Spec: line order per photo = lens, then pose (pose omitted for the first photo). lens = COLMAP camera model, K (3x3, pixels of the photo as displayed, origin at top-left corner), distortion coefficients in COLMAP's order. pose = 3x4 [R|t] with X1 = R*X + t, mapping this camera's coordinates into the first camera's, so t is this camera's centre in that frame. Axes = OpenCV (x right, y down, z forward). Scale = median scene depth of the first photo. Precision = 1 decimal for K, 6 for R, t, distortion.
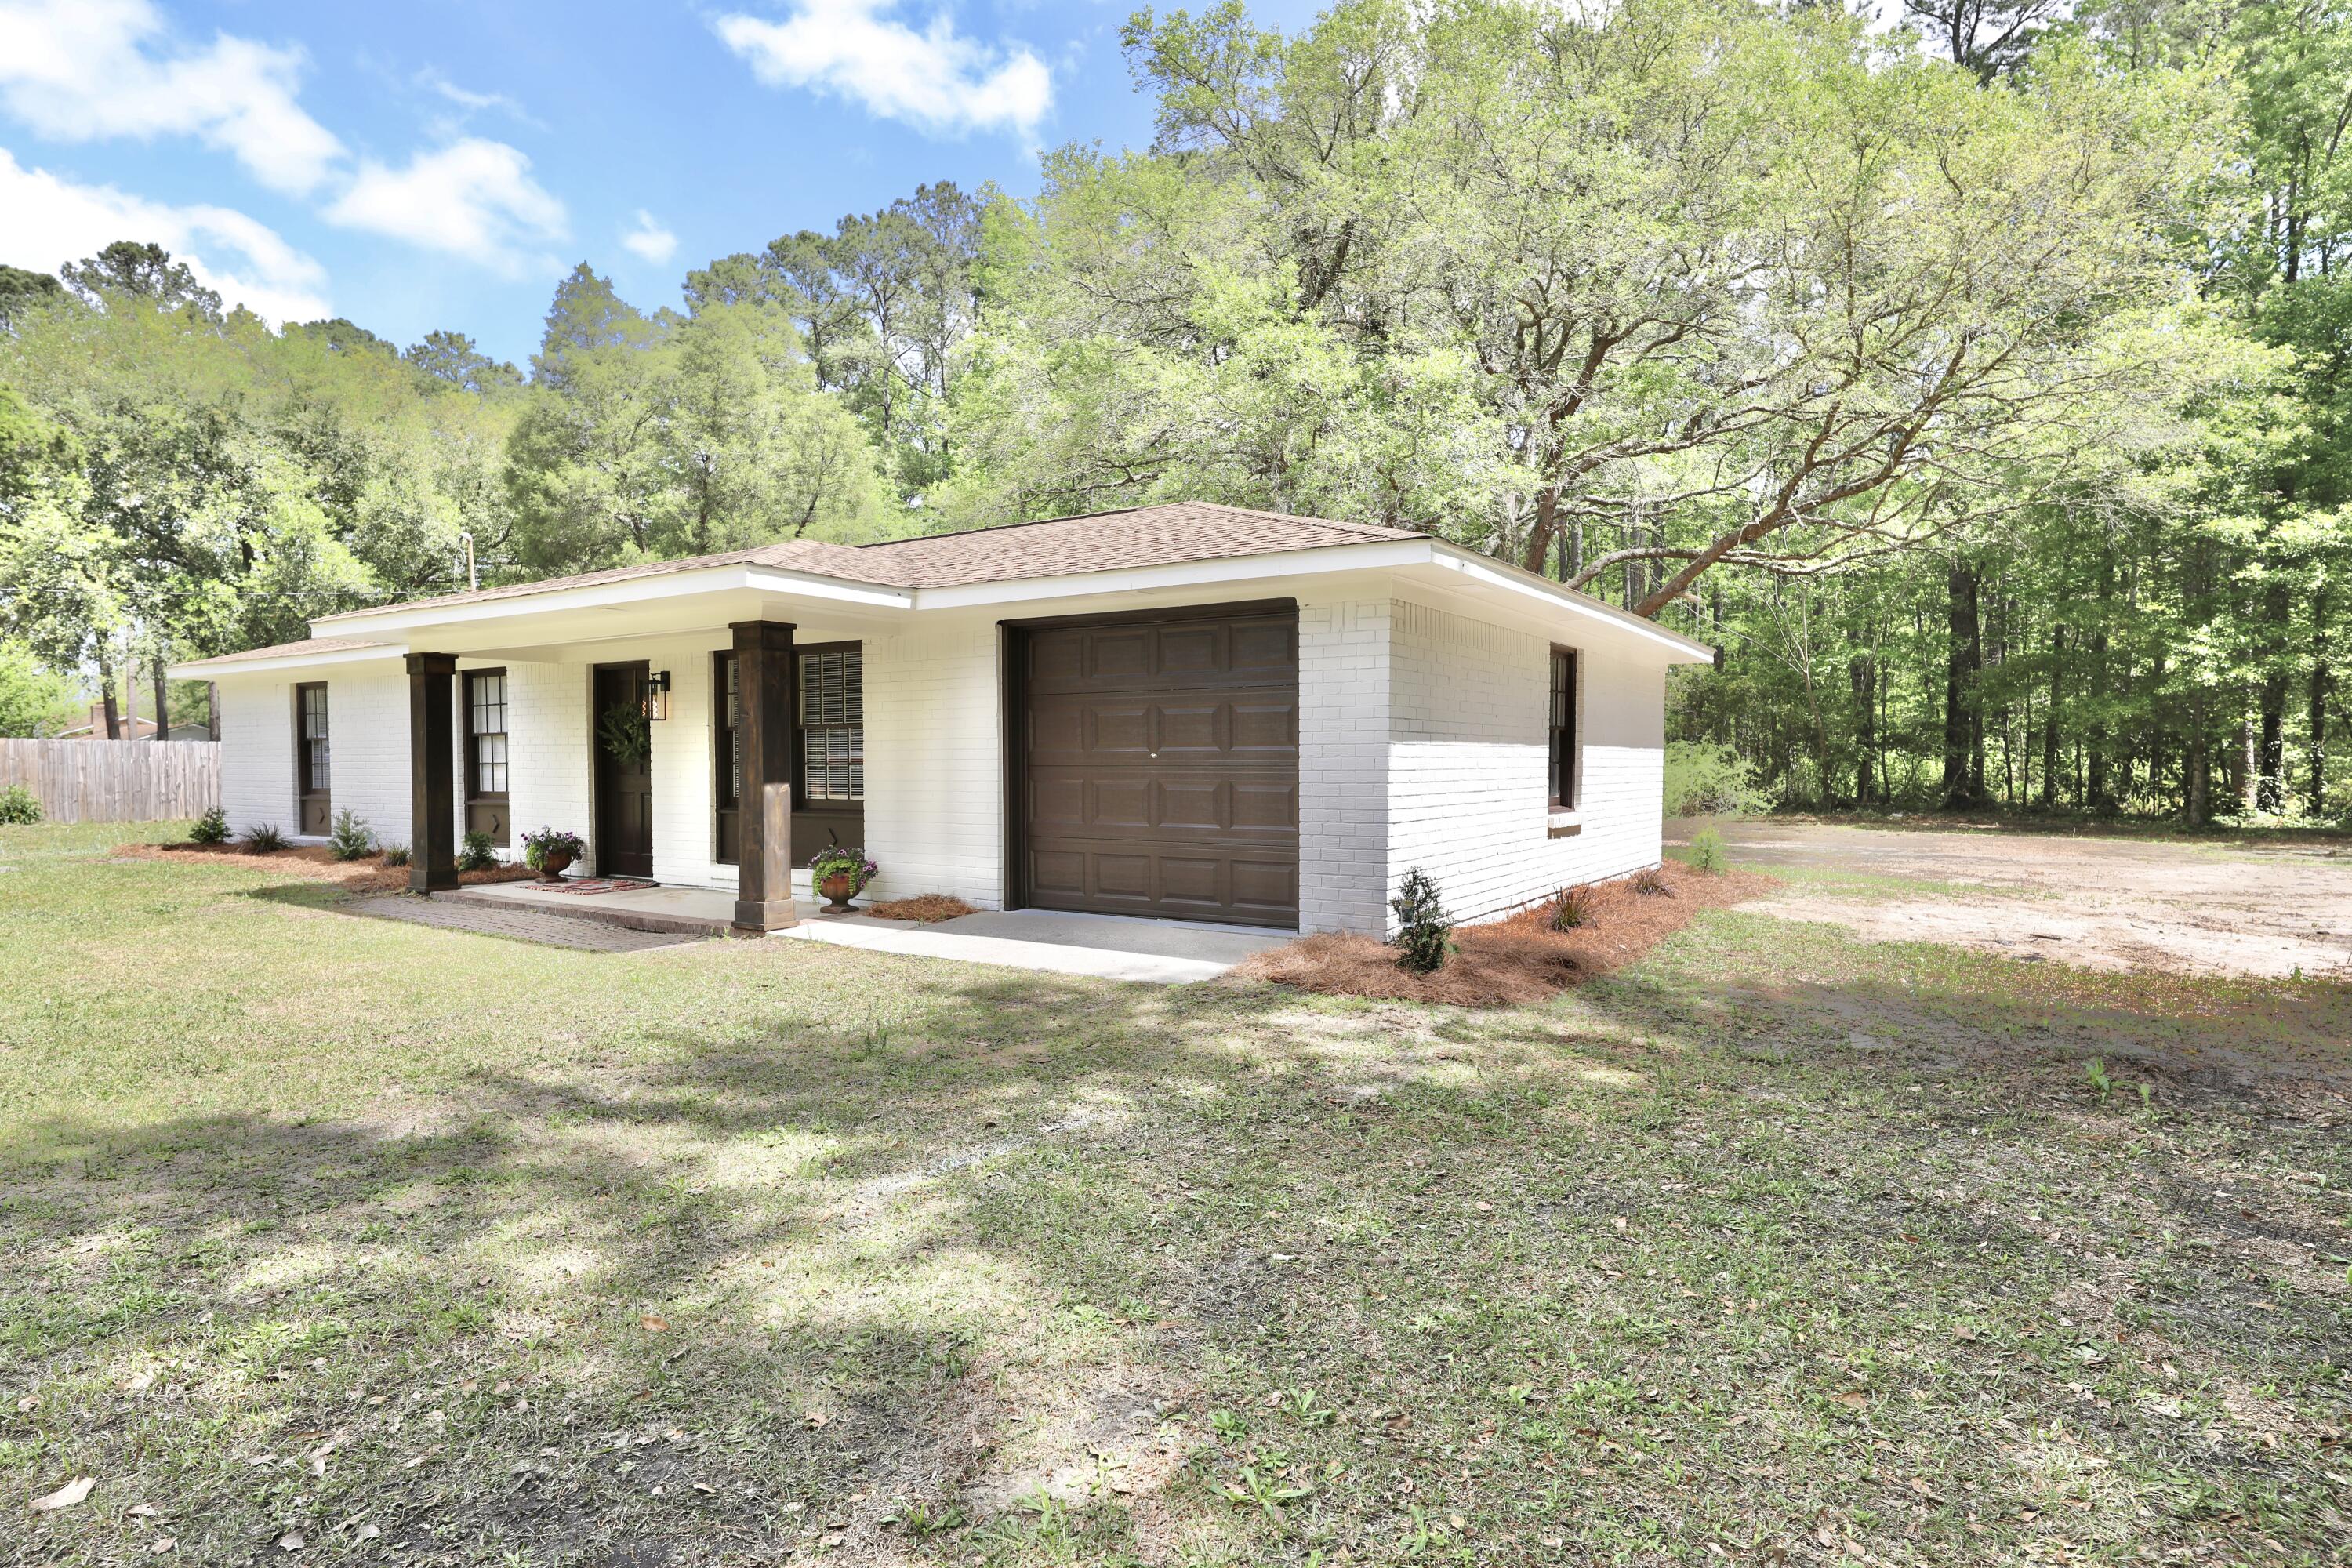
lens RADIAL K [[1263.4, 0, 1176.0], [0, 1263.4, 784.0], [0, 0, 1]] dist [-0.013352, 0.000951]
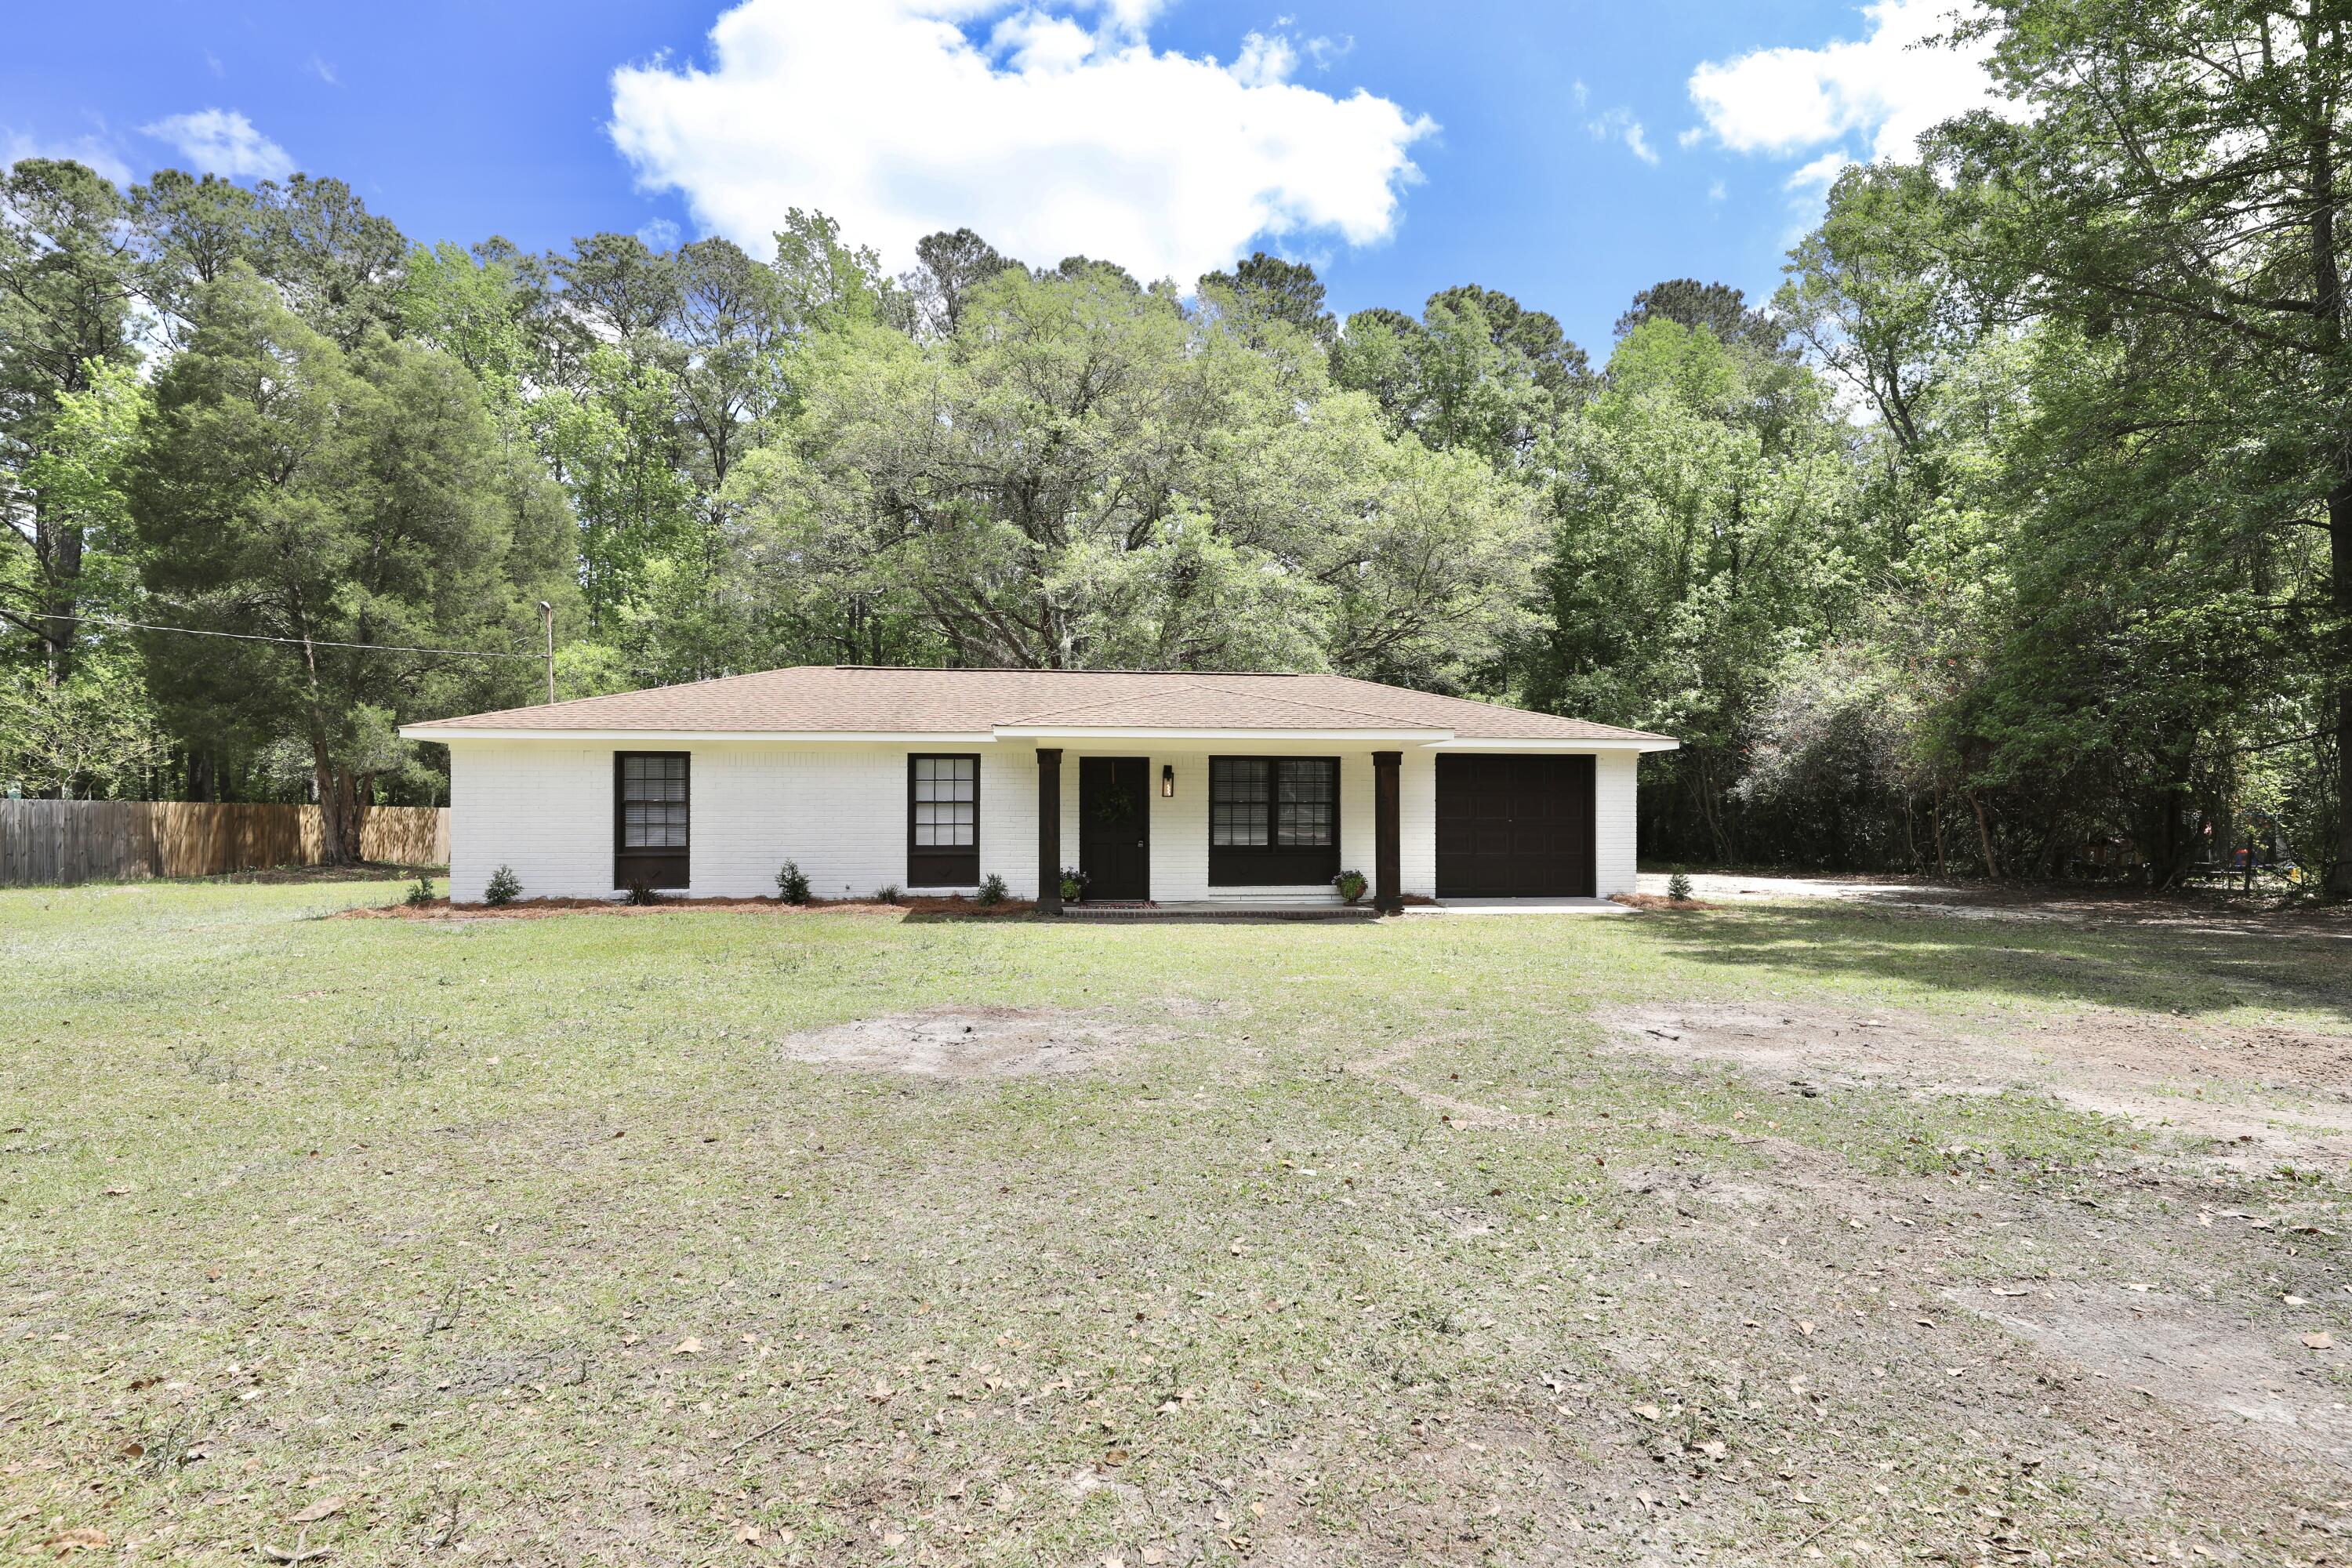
lens RADIAL K [[1208.0, 0, 1176.0], [0, 1208.0, 784.0], [0, 0, 1]] dist [0.002677, 0.000886]
pose [[0.754449, 0.021554, 0.656005, -0.695860], [0.010902, 0.998911, -0.045359, 0.001169], [-0.656268, 0.041373, 0.753393, -0.071387]]
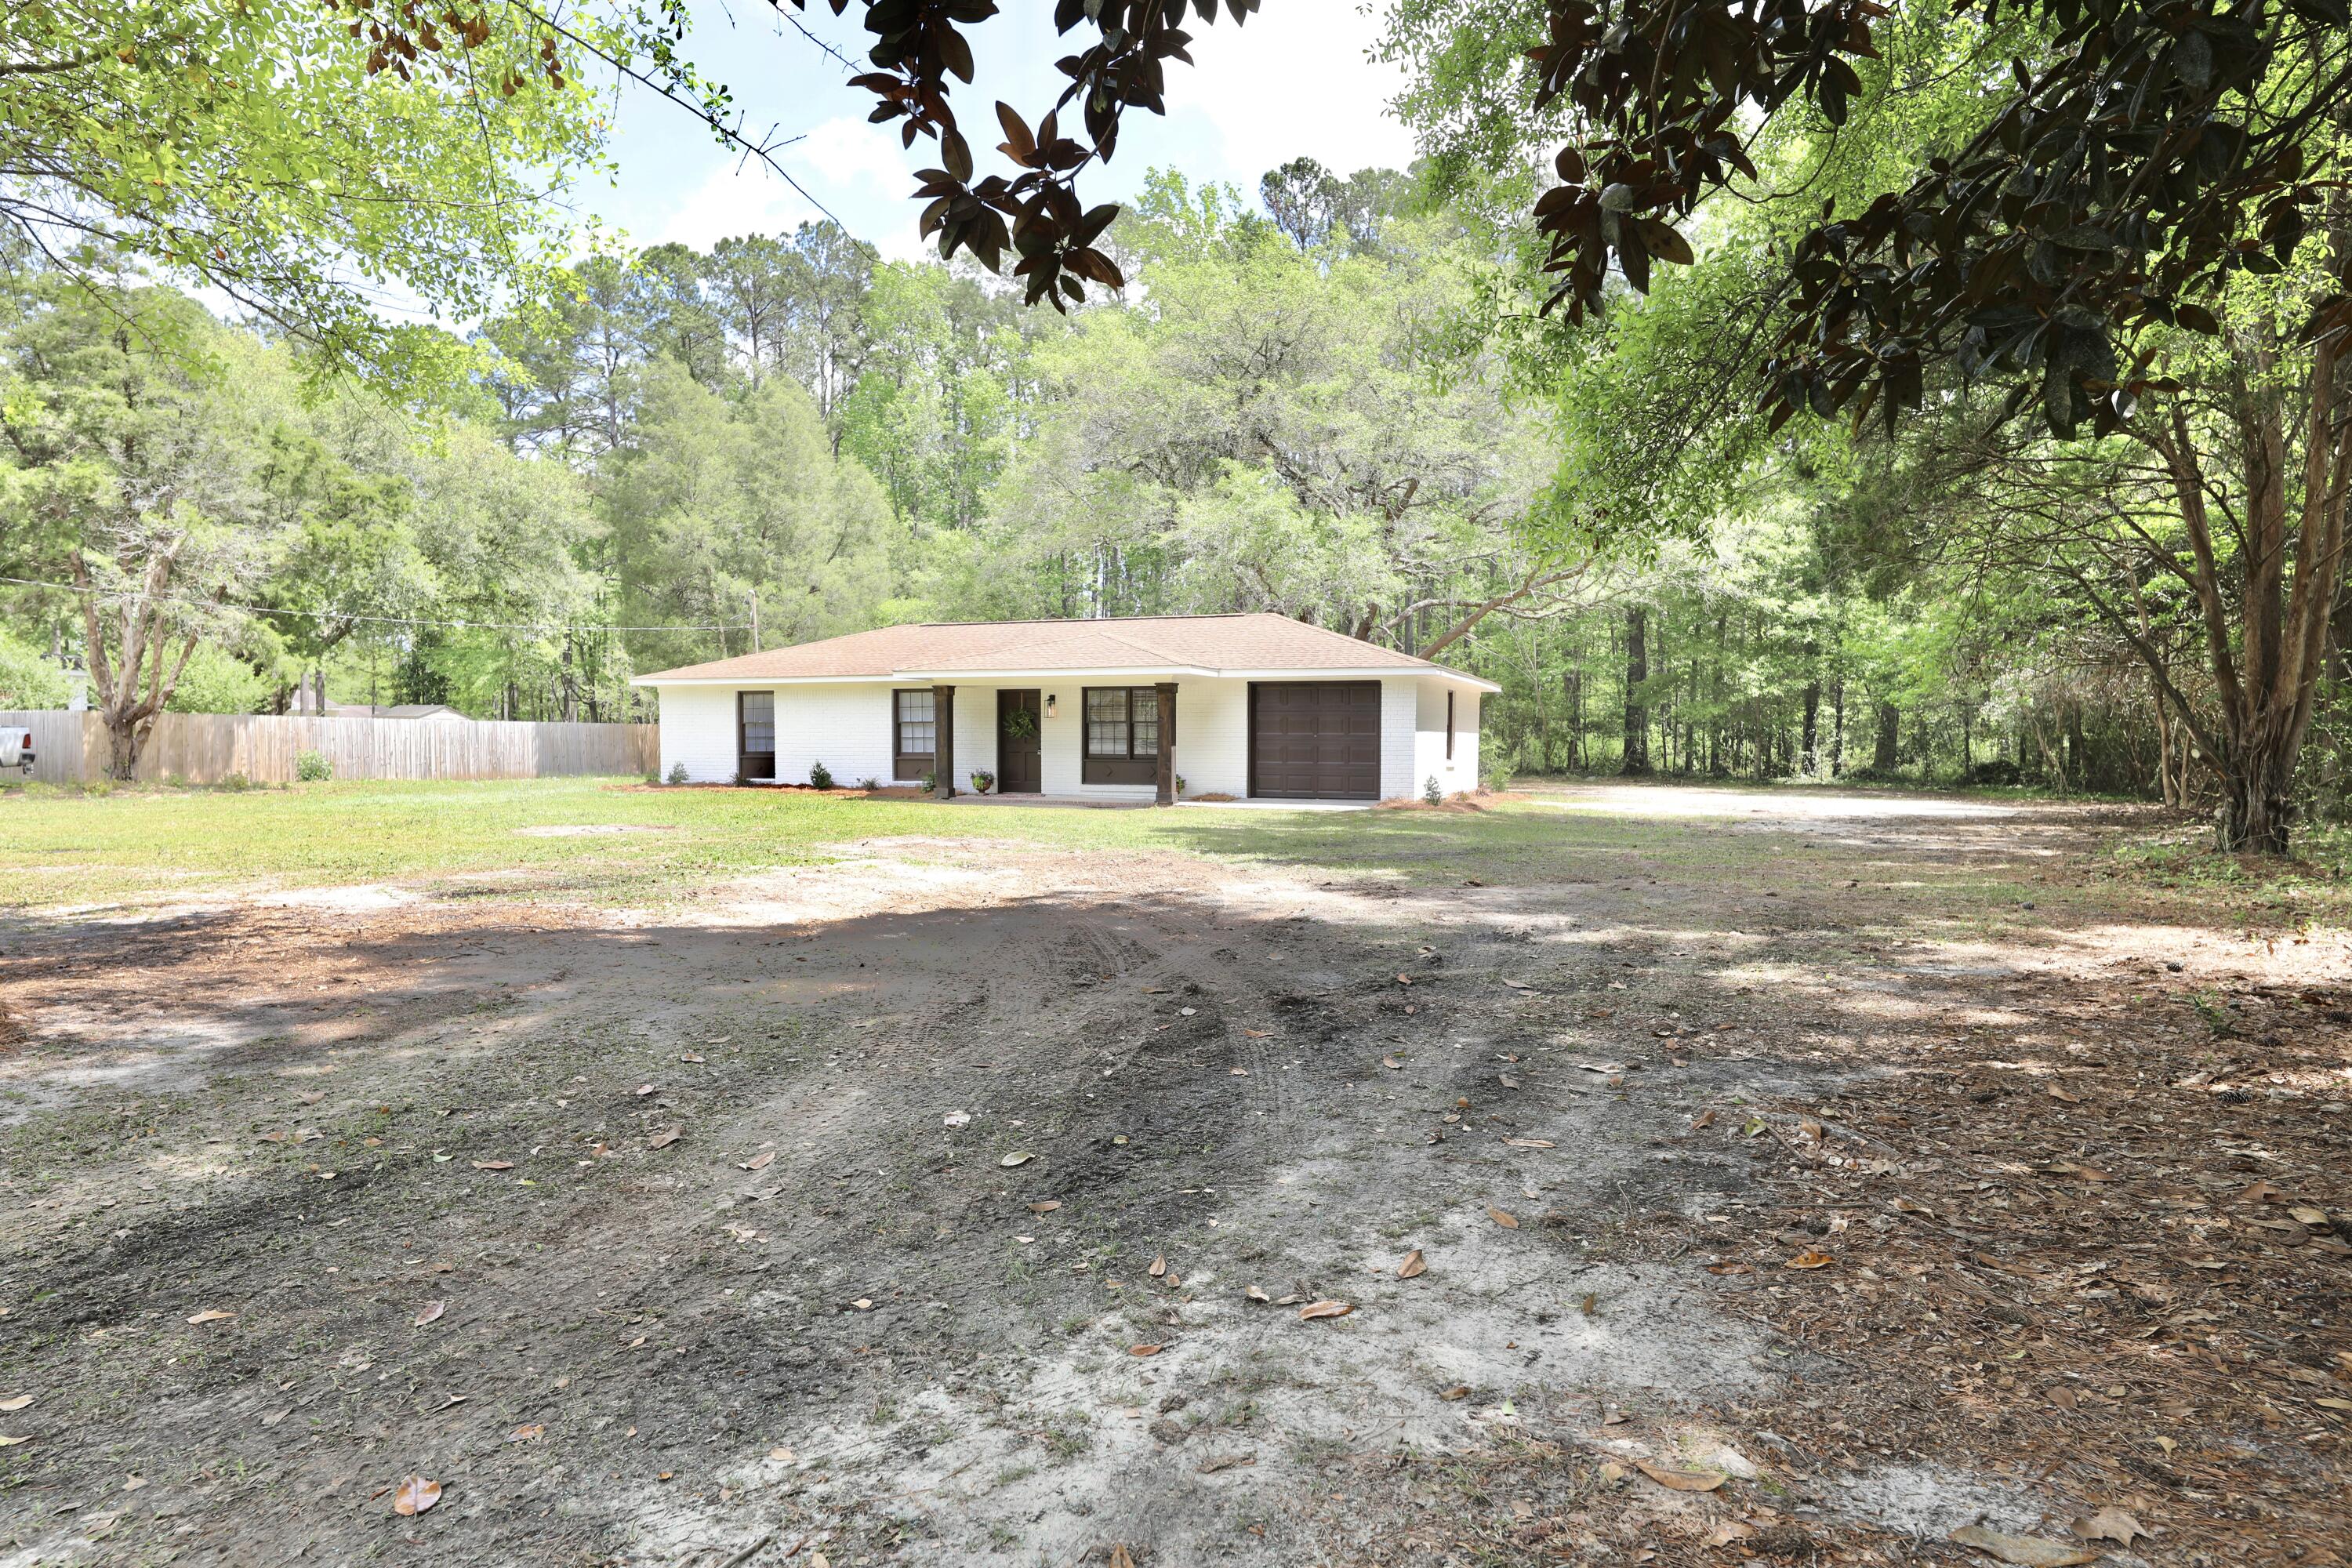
lens RADIAL K [[1400.5, 0, 1176.0], [0, 1400.5, 784.0], [0, 0, 1]] dist [-0.005745, -0.000874]
pose [[0.975897, -0.002871, 0.218212, -0.361726], [0.000212, 0.999925, 0.012209, 0.017125], [-0.218231, -0.011869, 0.975825, -0.687281]]
